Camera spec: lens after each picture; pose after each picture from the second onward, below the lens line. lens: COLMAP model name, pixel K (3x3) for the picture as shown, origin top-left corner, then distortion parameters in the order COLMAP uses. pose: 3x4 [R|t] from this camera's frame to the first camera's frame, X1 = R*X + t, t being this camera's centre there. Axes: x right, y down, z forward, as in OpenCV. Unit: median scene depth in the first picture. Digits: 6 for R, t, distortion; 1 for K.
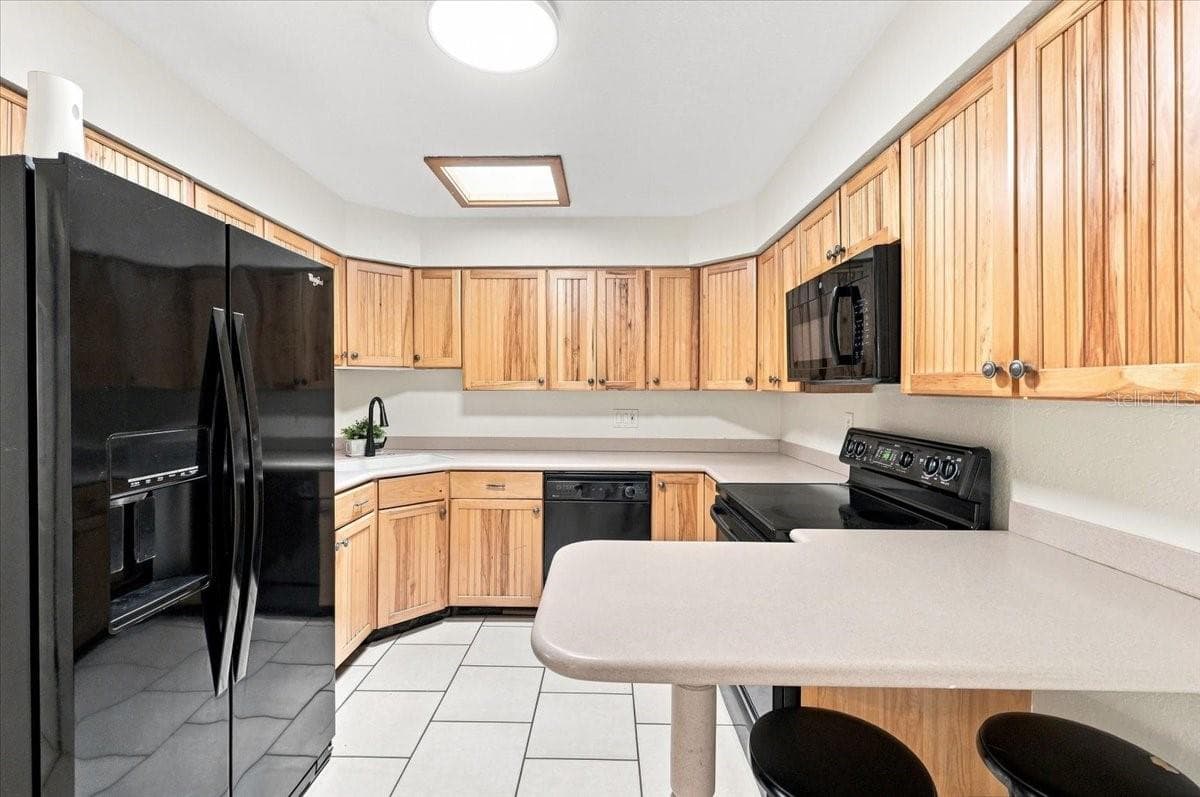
lens RADIAL K [[511.6, 0, 596.0], [0, 511.6, 392.1], [0, 0, 1]] dist [0.005861, -0.001179]
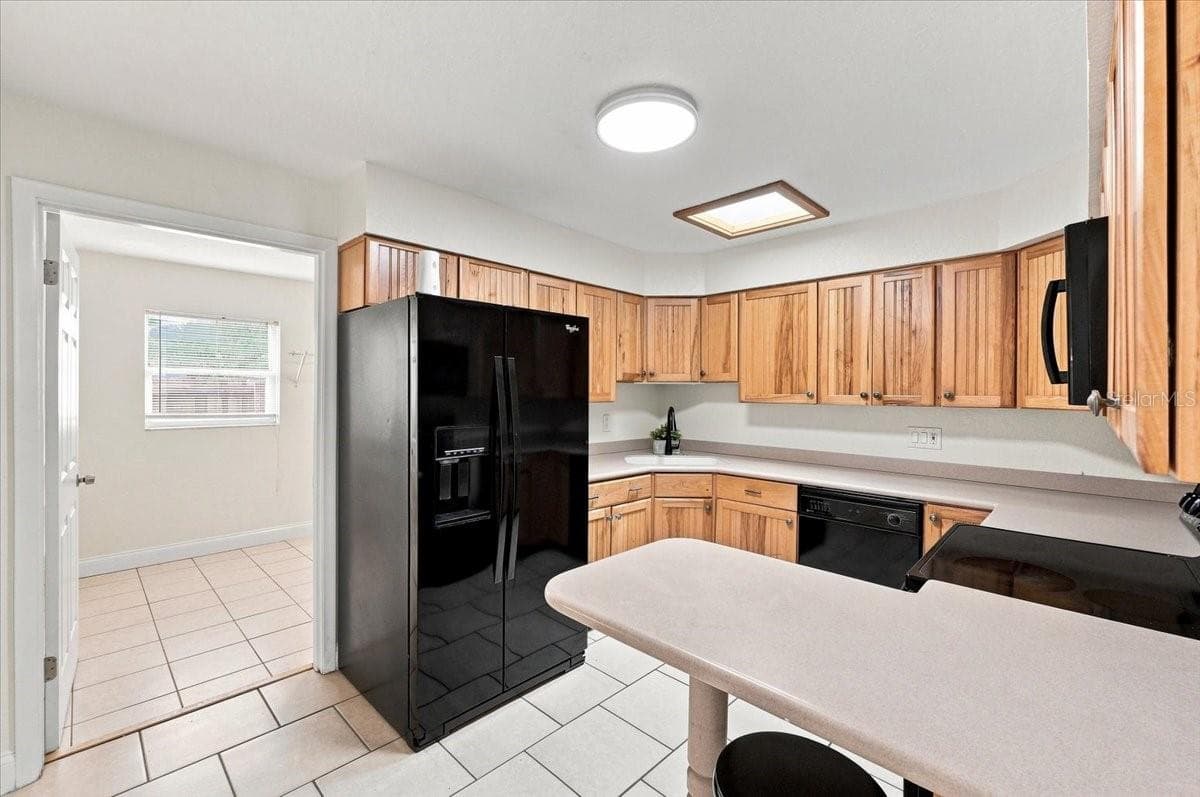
lens RADIAL K [[511.6, 0, 600.4], [0, 511.6, 395.5], [0, 0, 1]] dist [0.005861, -0.001179]
pose [[0.730593, 0.009499, -0.682747, 0.275228], [-0.012319, 0.999924, 0.000730, -0.015787], [0.682702, 0.007877, 0.730654, -0.005632]]
